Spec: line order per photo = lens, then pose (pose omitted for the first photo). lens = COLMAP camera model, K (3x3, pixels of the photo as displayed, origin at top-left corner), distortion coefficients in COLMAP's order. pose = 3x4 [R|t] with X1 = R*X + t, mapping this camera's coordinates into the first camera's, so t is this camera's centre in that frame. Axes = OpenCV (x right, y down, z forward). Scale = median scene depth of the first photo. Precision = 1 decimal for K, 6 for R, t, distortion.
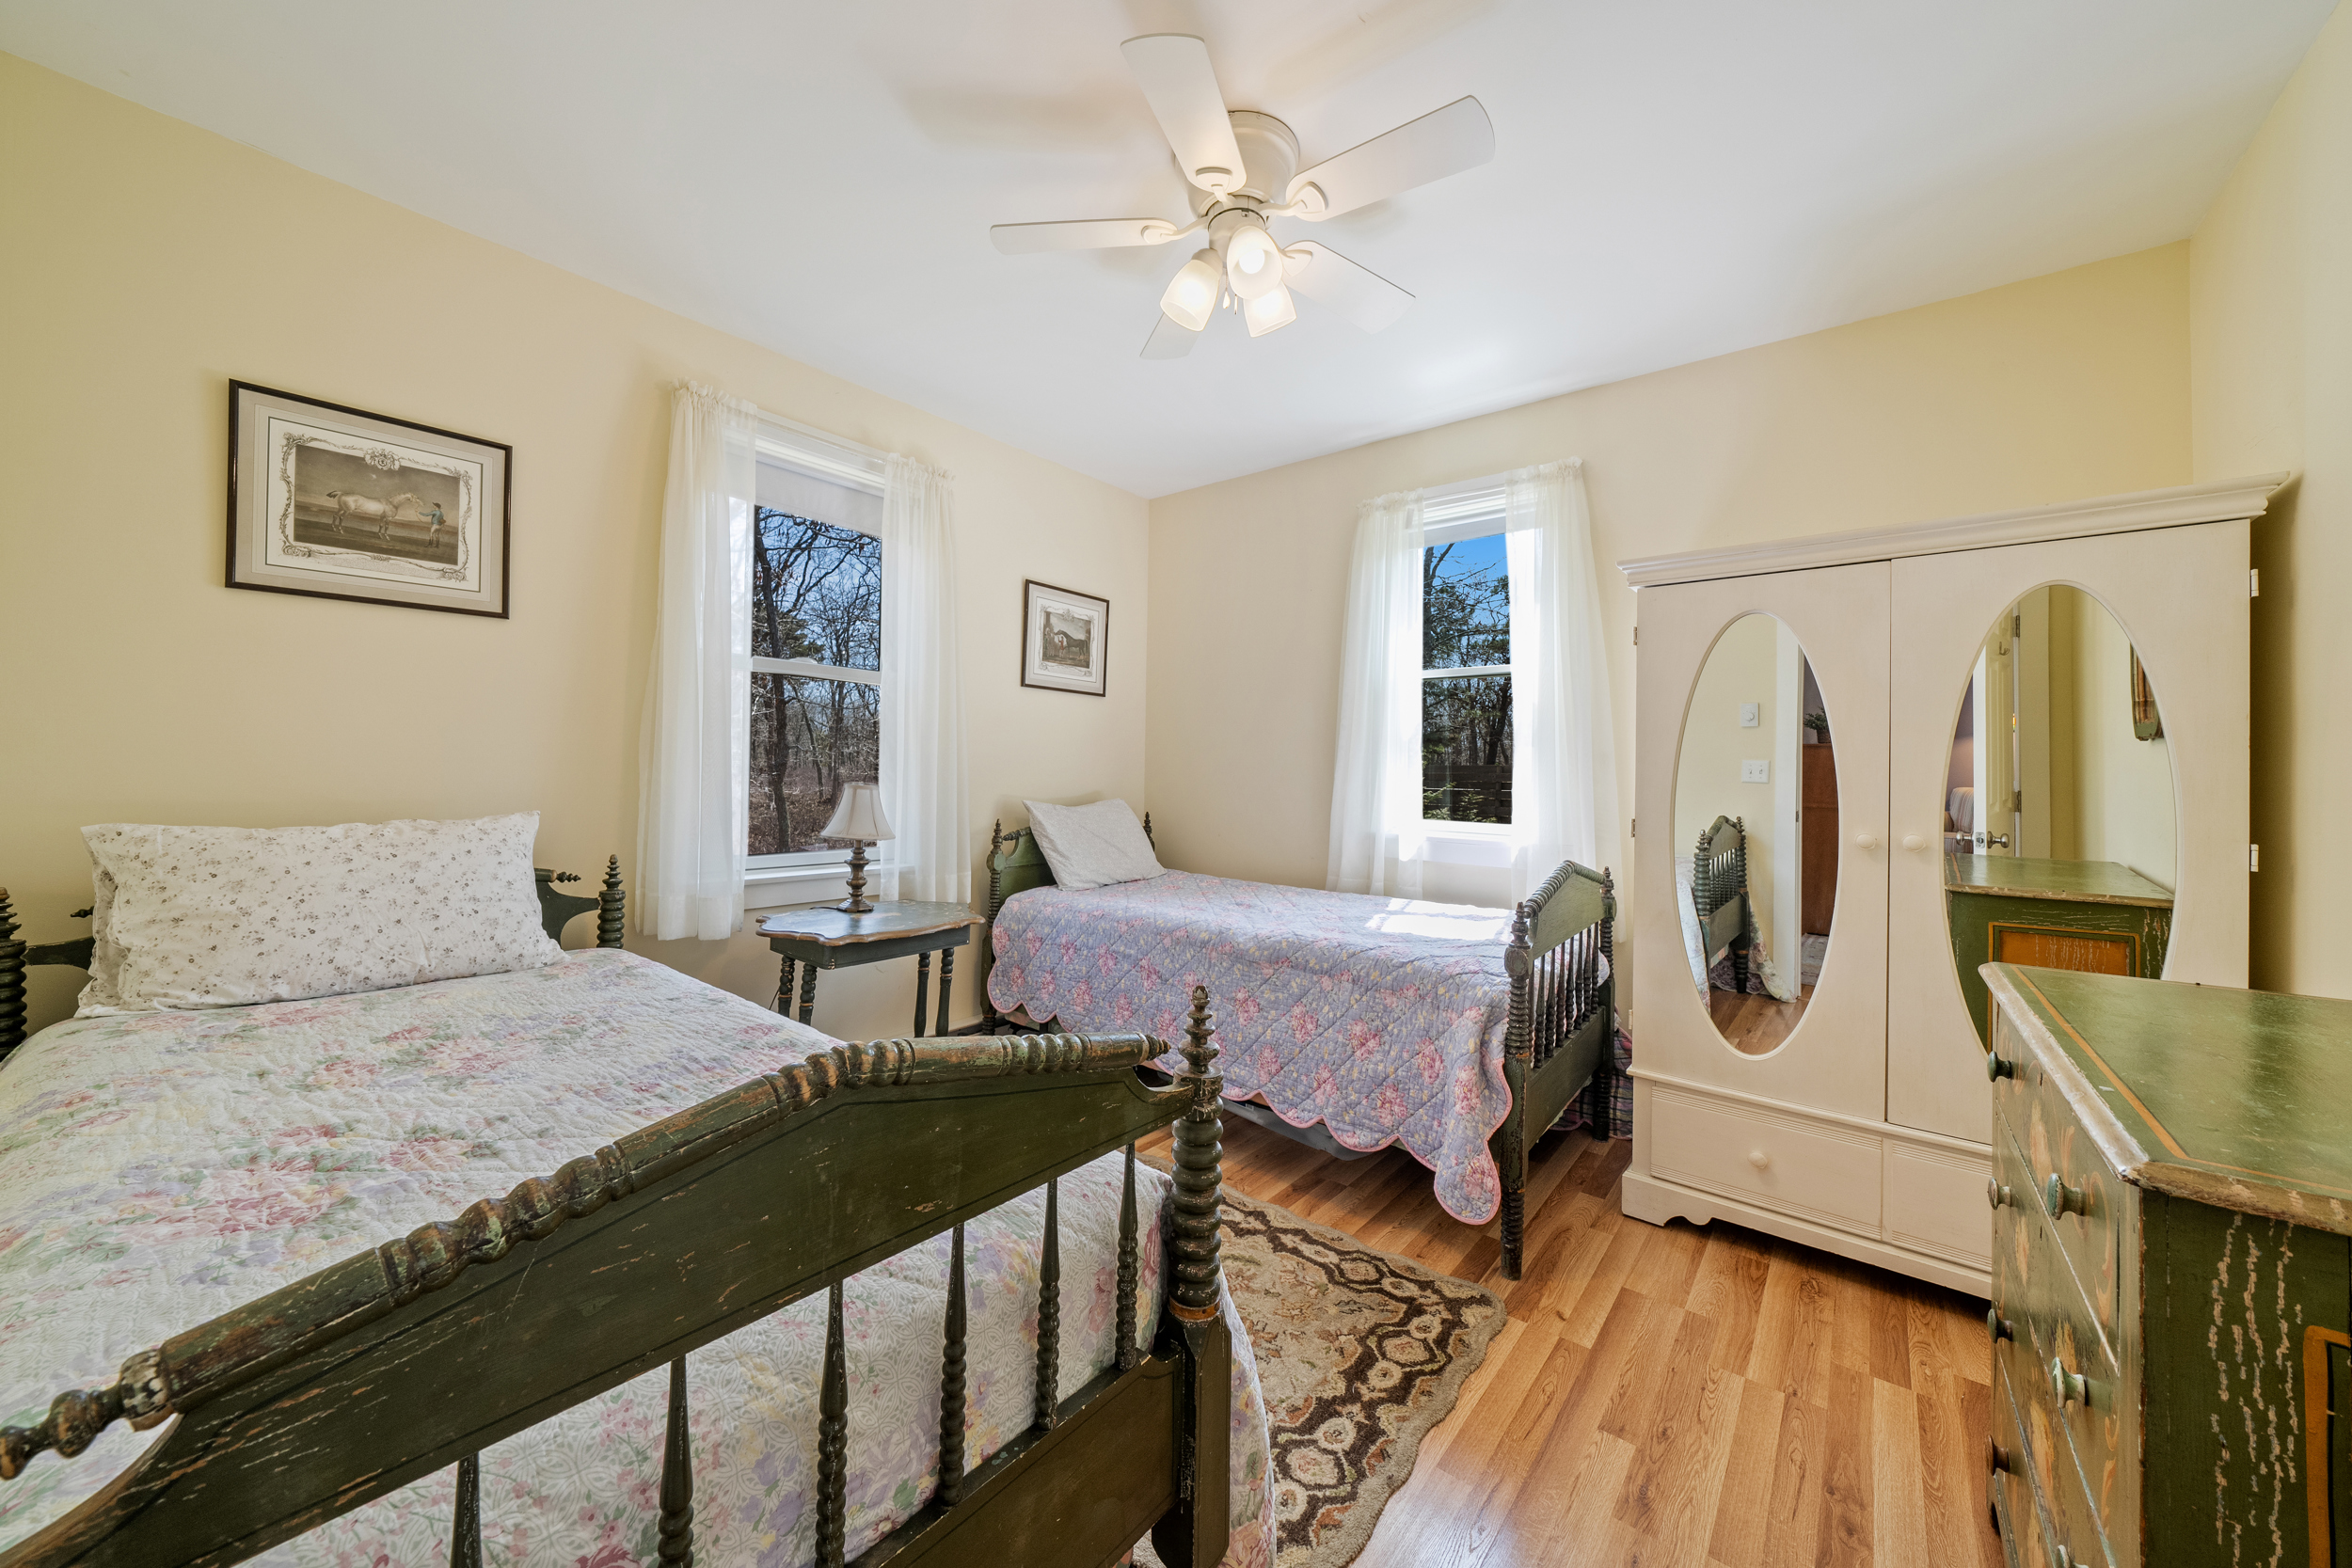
lens RADIAL K [[805.6, 0, 1176.0], [0, 805.6, 784.0], [0, 0, 1]] dist [-0.009110, -0.000103]
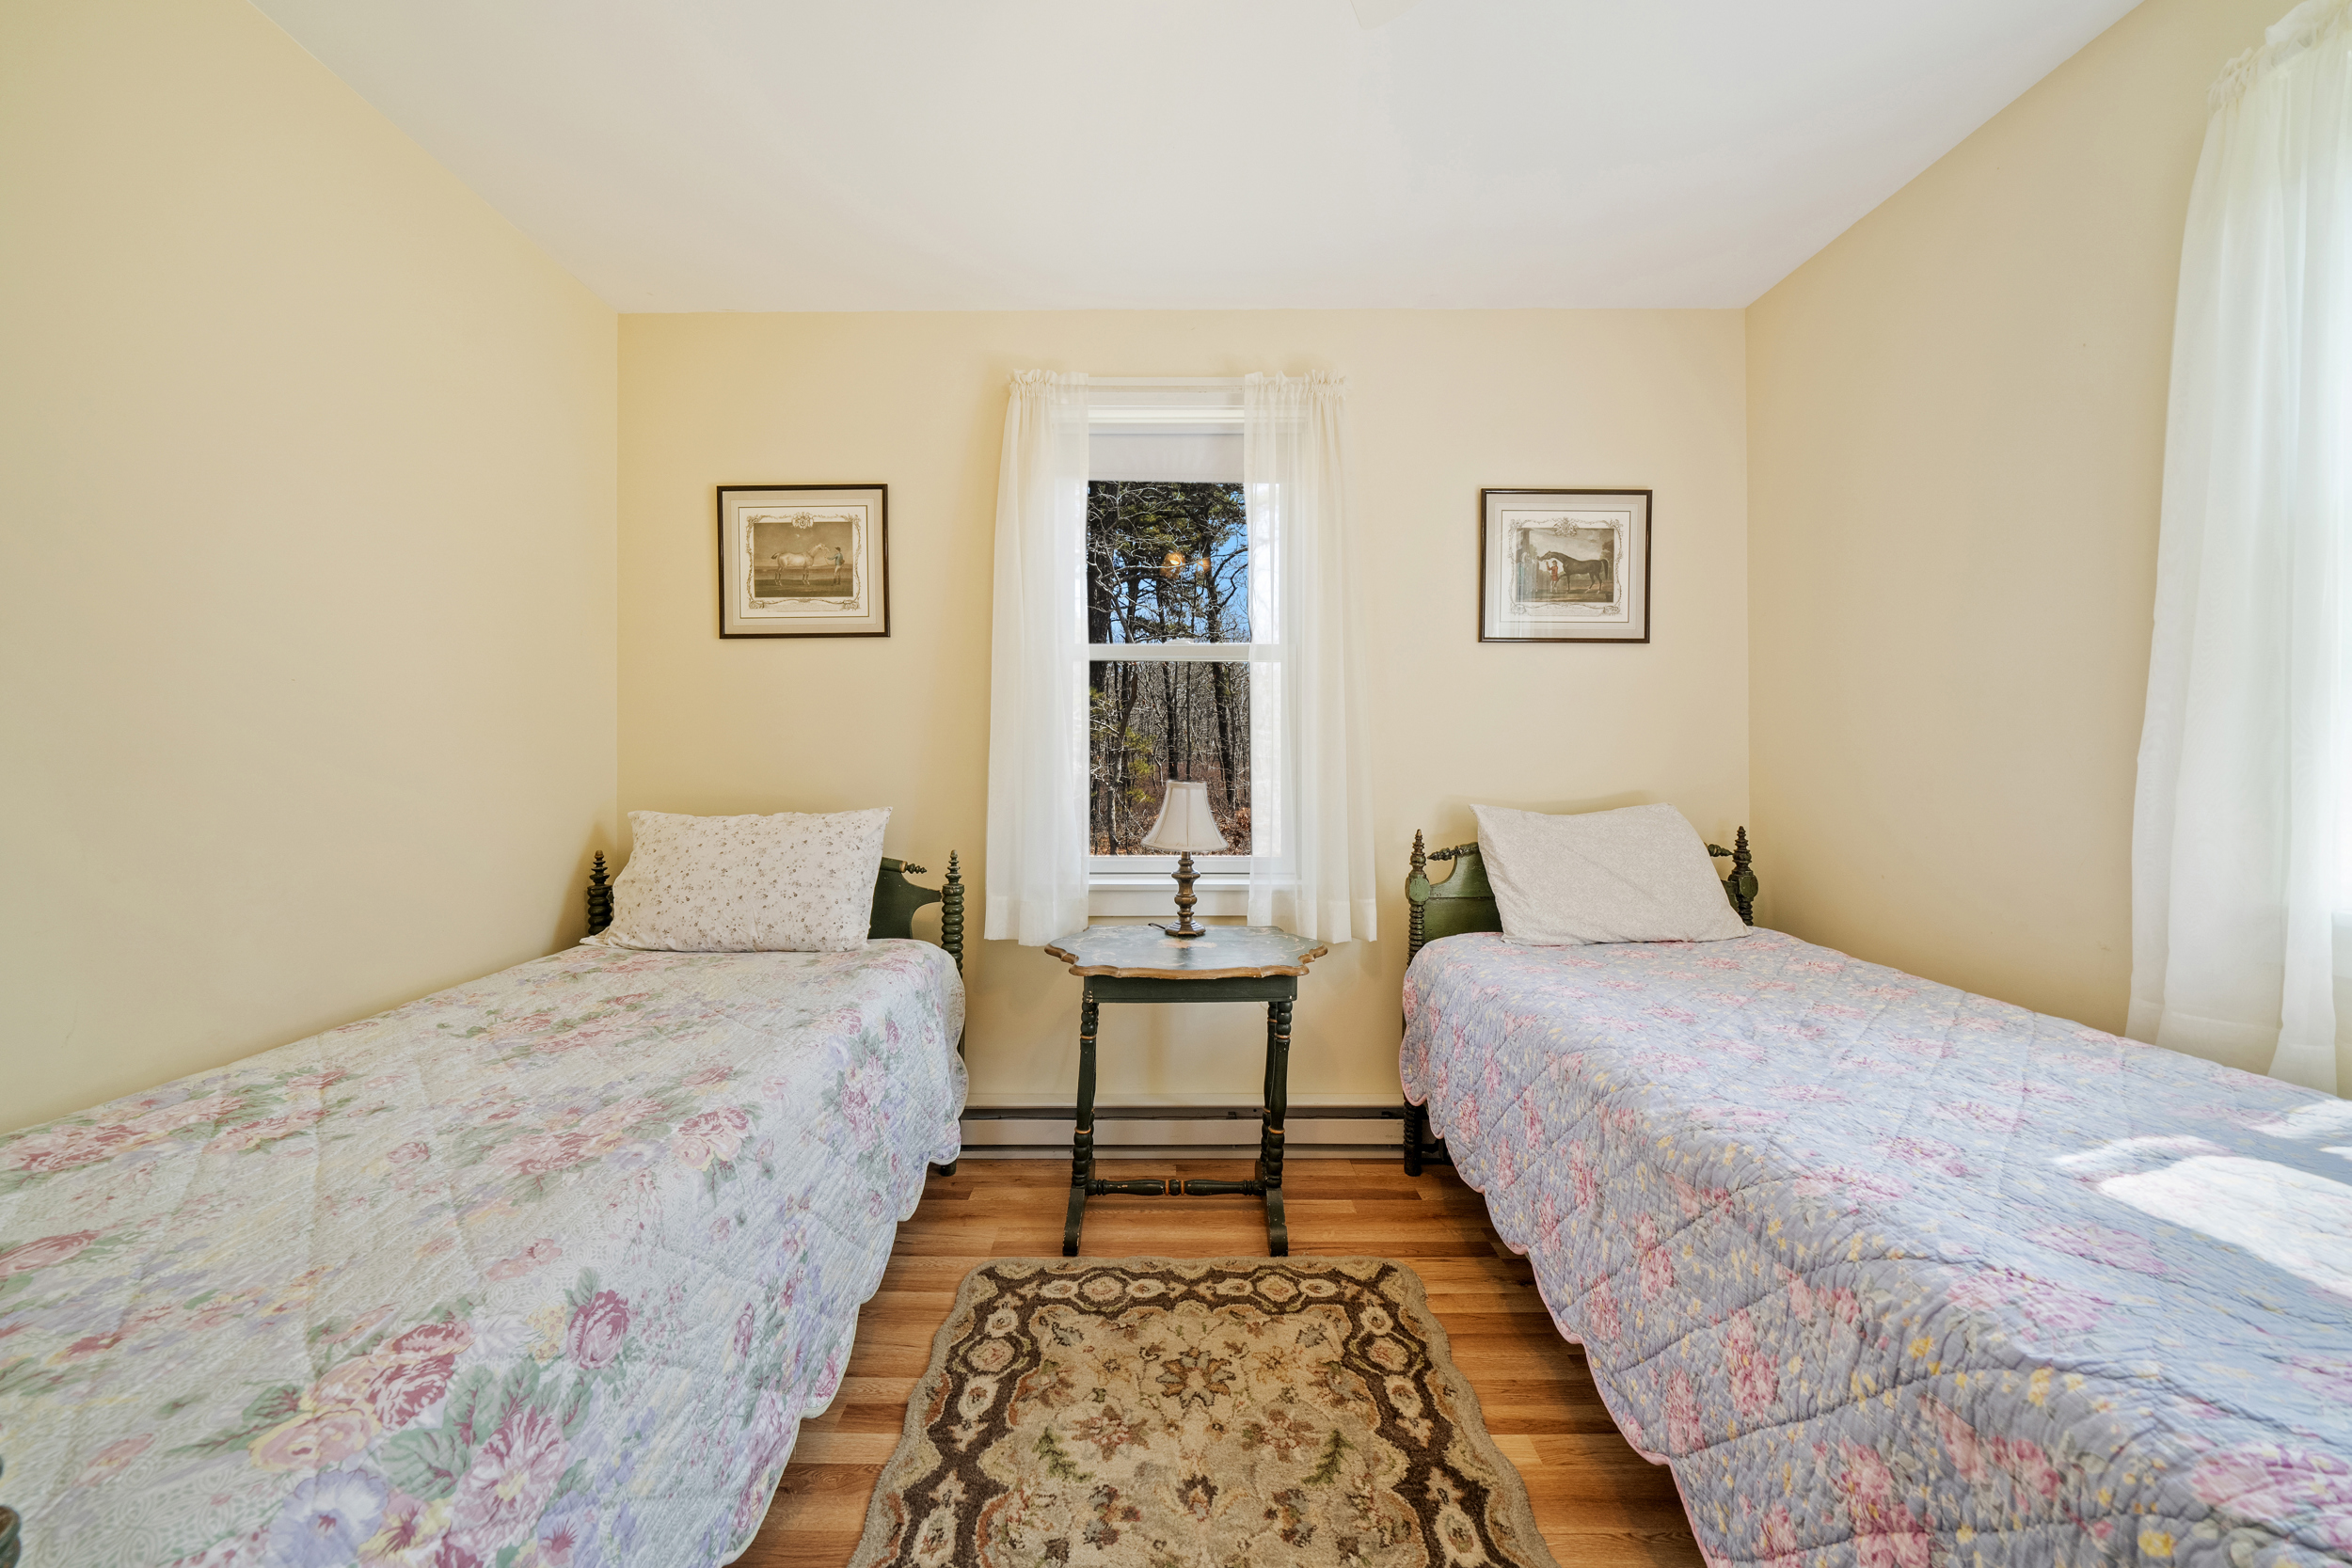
lens RADIAL K [[834.6, 0, 1176.6], [0, 834.6, 765.8], [0, 0, 1]] dist [-0.001768, -0.000339]
pose [[0.643554, -0.014454, -0.765264, 0.304618], [0.002945, 0.999861, -0.016408, -0.002701], [0.765395, 0.008306, 0.643508, 0.511364]]
